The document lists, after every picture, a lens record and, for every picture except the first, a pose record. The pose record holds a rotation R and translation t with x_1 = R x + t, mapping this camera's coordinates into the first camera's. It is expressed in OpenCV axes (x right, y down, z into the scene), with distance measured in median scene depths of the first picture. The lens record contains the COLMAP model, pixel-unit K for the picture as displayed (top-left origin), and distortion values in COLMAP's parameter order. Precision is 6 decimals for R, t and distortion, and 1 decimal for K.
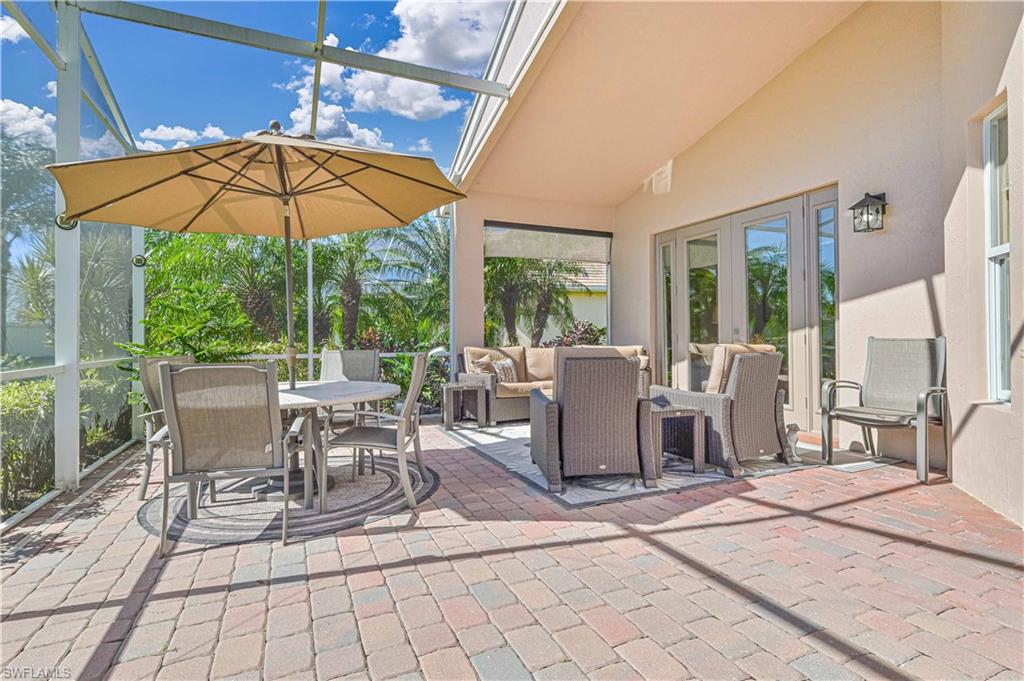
lens RADIAL K [[497.4, 0, 512.0], [0, 497.4, 340.5], [0, 0, 1]] dist [-0.000520, -0.000075]
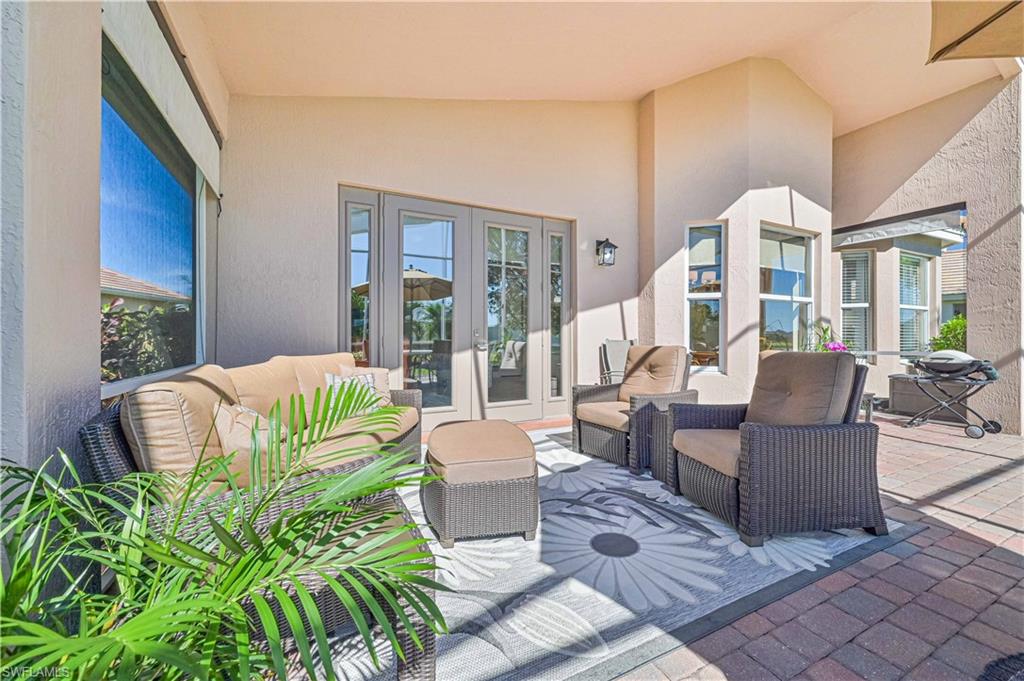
lens RADIAL K [[408.8, 0, 516.5], [0, 408.8, 332.8], [0, 0, 1]] dist [0.000612, 0.000151]
pose [[-0.056841, -0.008645, 0.998346, -0.457266], [-0.001904, 0.999962, 0.008551, -0.031793], [-0.998381, -0.001415, -0.056855, 1.321278]]
